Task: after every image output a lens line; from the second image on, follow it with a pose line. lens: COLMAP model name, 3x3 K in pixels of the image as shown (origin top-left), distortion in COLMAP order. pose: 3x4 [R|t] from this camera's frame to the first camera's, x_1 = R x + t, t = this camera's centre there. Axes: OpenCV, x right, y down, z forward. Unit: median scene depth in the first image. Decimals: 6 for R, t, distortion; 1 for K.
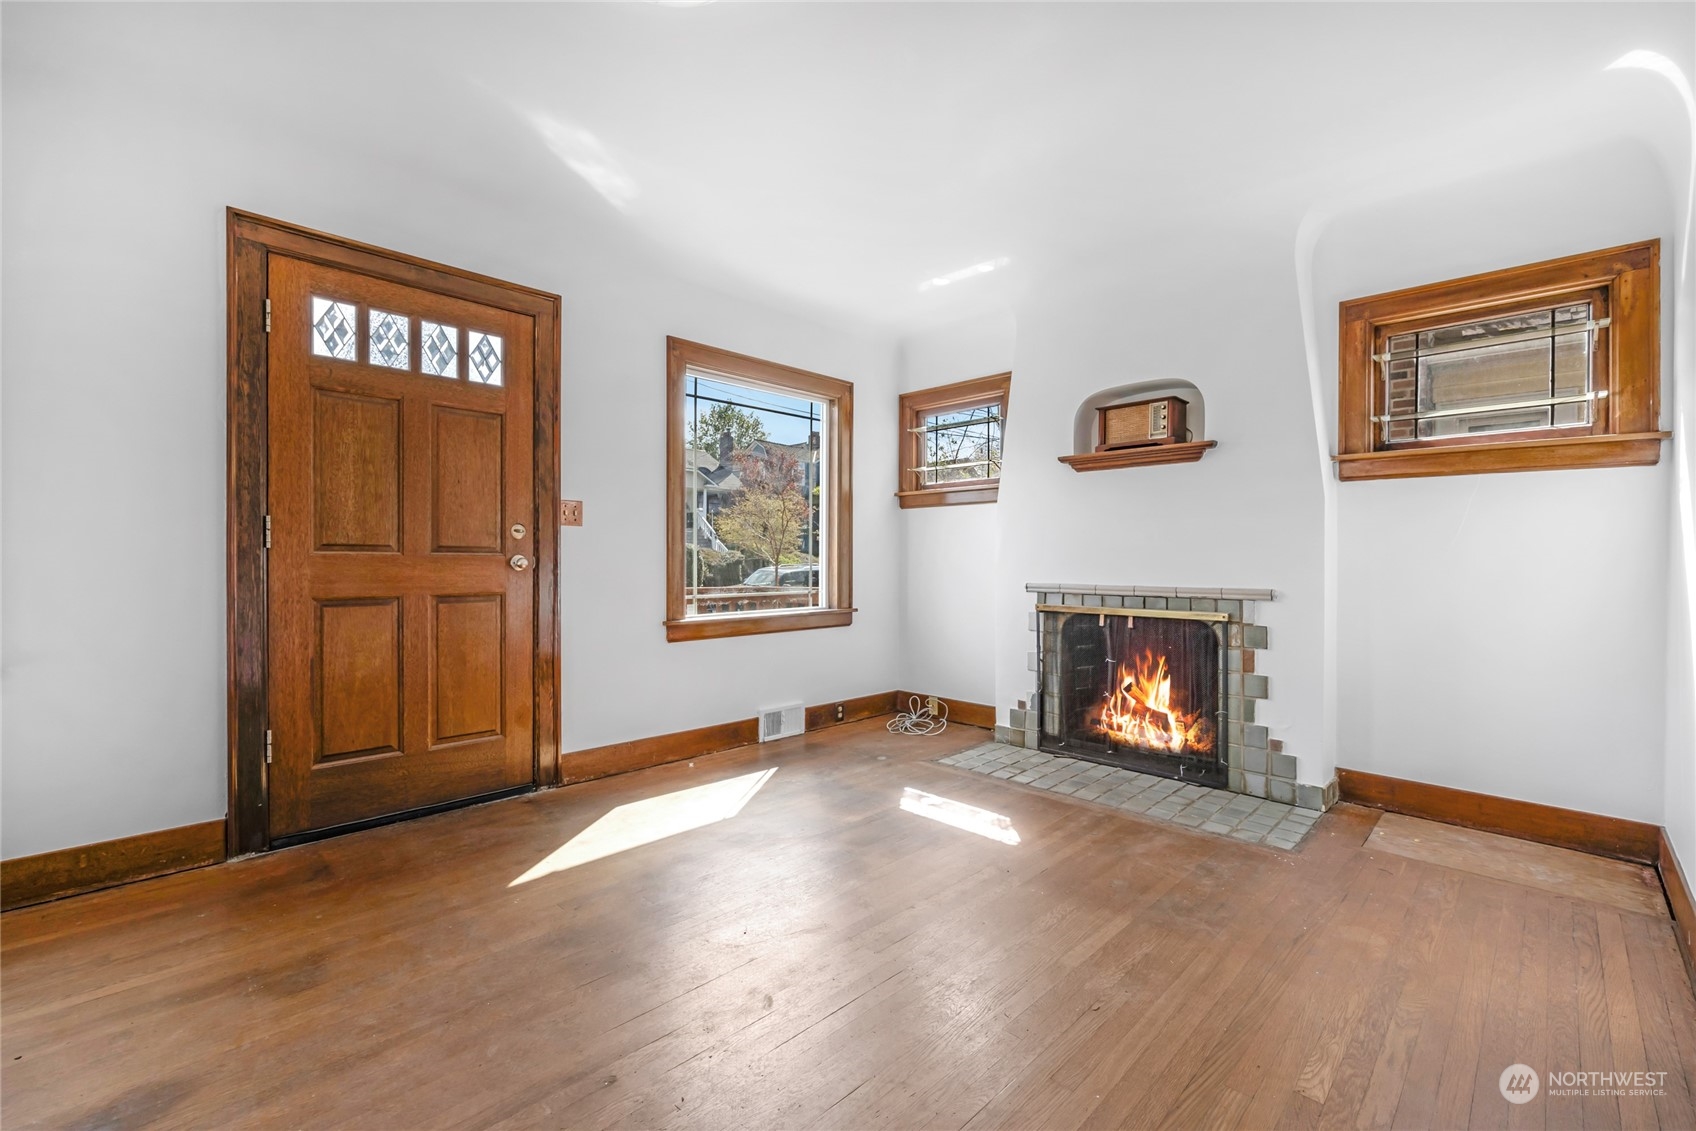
lens RADIAL K [[687.5, 0, 861.7], [0, 687.5, 568.1], [0, 0, 1]] dist [-0.000597, -0.000258]
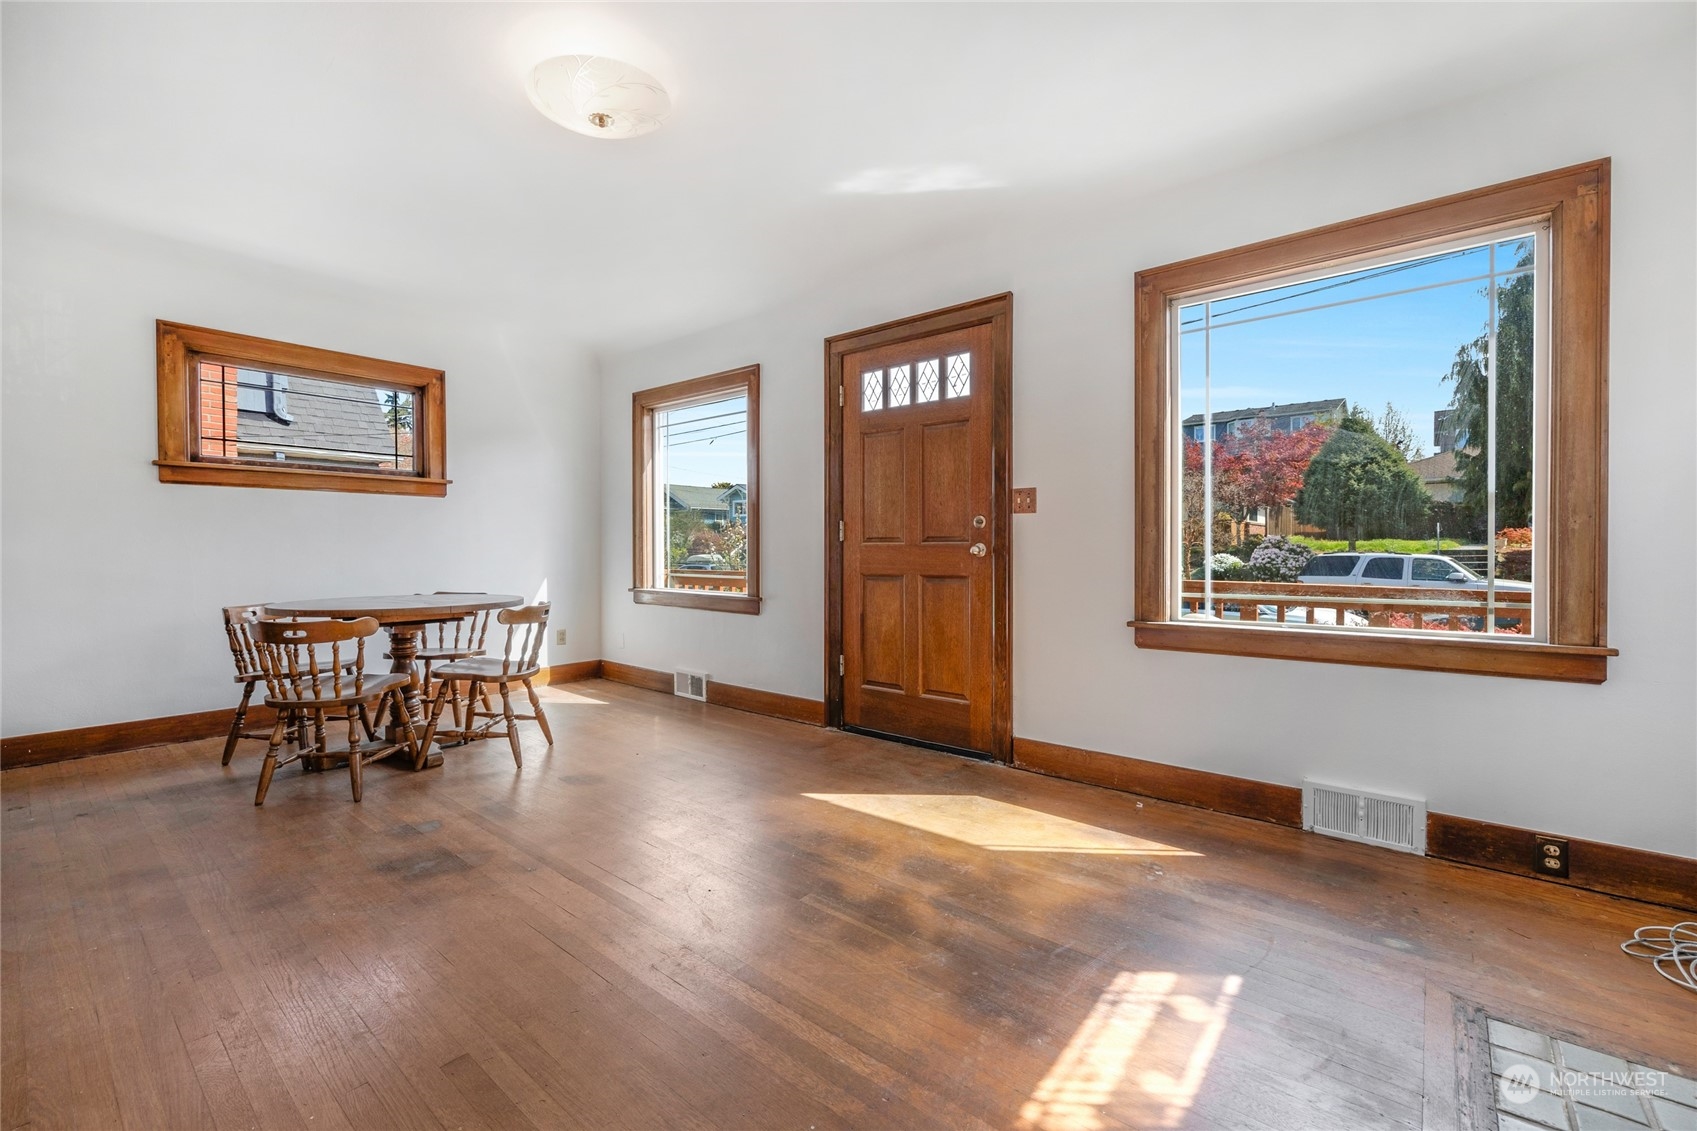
lens RADIAL K [[687.9, 0, 857.1], [0, 687.9, 553.5], [0, 0, 1]] dist [-0.000597, -0.000258]
pose [[0.114920, 0.005798, -0.993358, 0.561173], [-0.003942, 0.999978, 0.005380, -0.007321], [0.993367, 0.003297, 0.114940, 0.653908]]
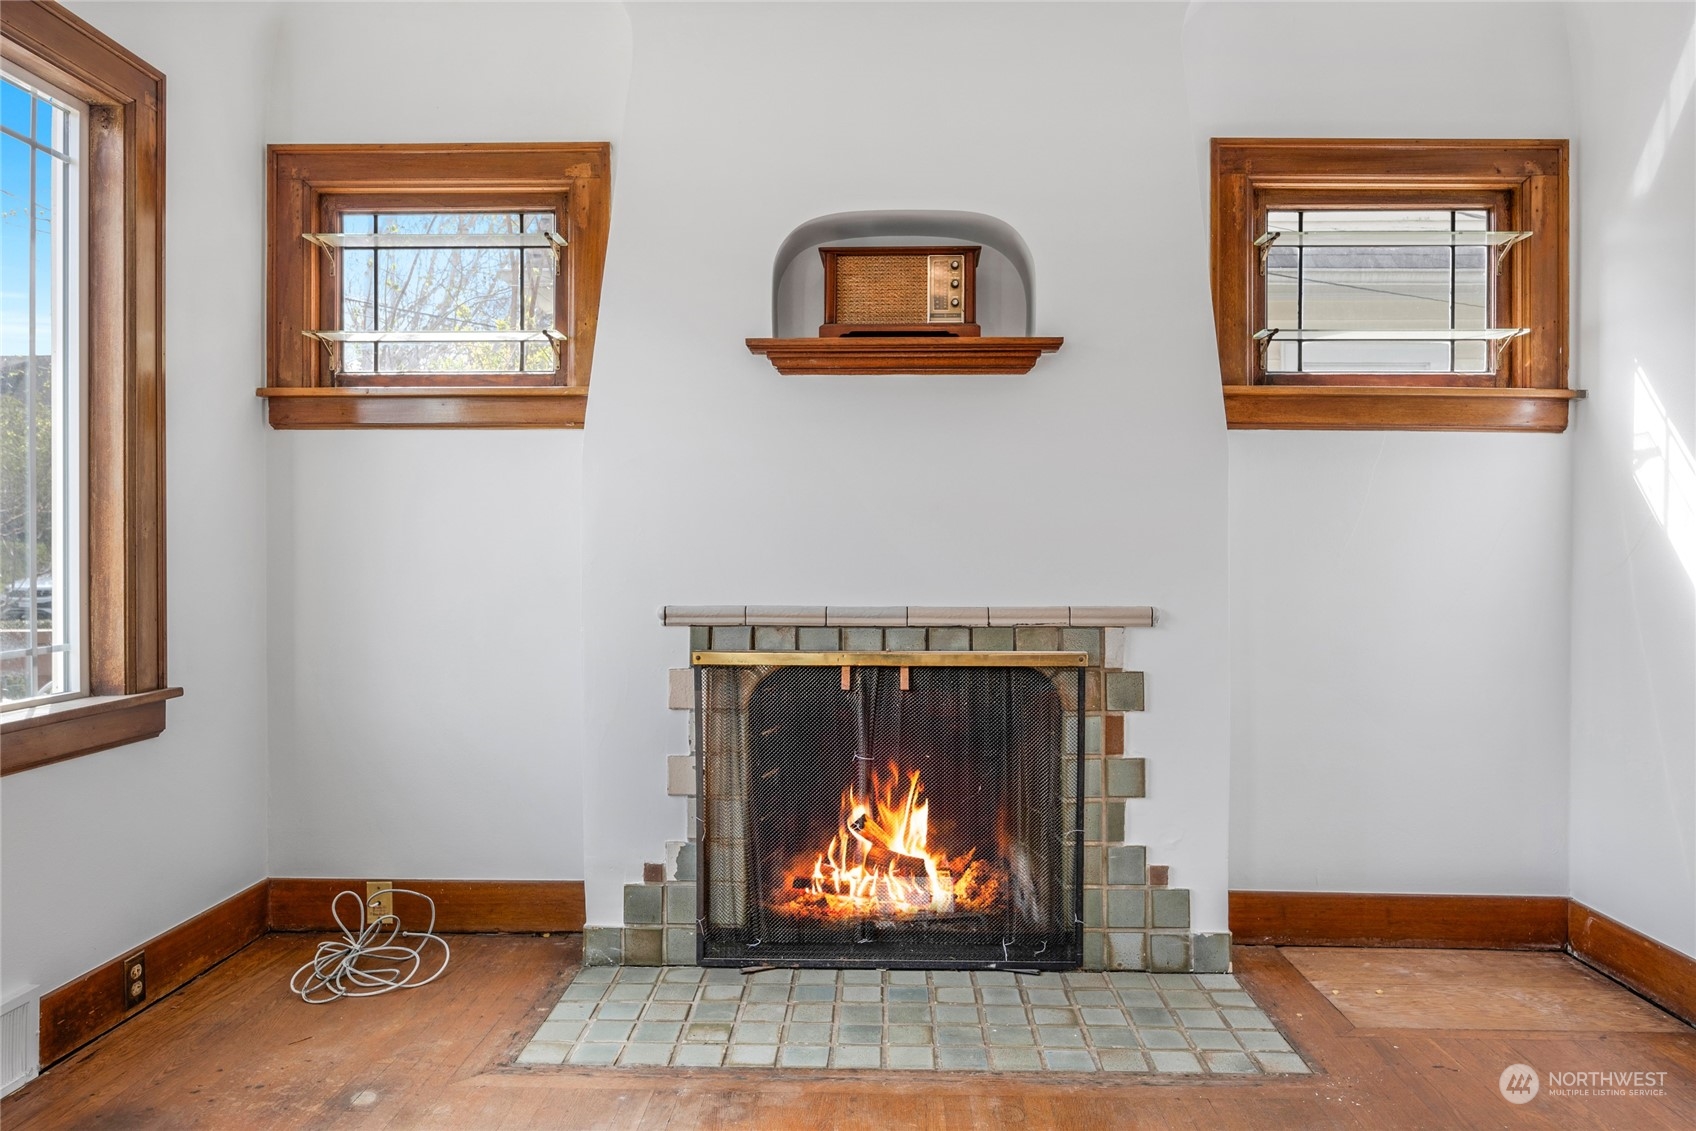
lens RADIAL K [[1123.0, 0, 855.7], [0, 1123.0, 556.8], [0, 0, 1]] dist [-0.003200, -0.001628]
pose [[0.738652, -0.007346, 0.674047, -0.210933], [0.008812, 0.999960, 0.001242, -0.013740], [-0.674029, 0.005022, 0.738688, 0.445983]]
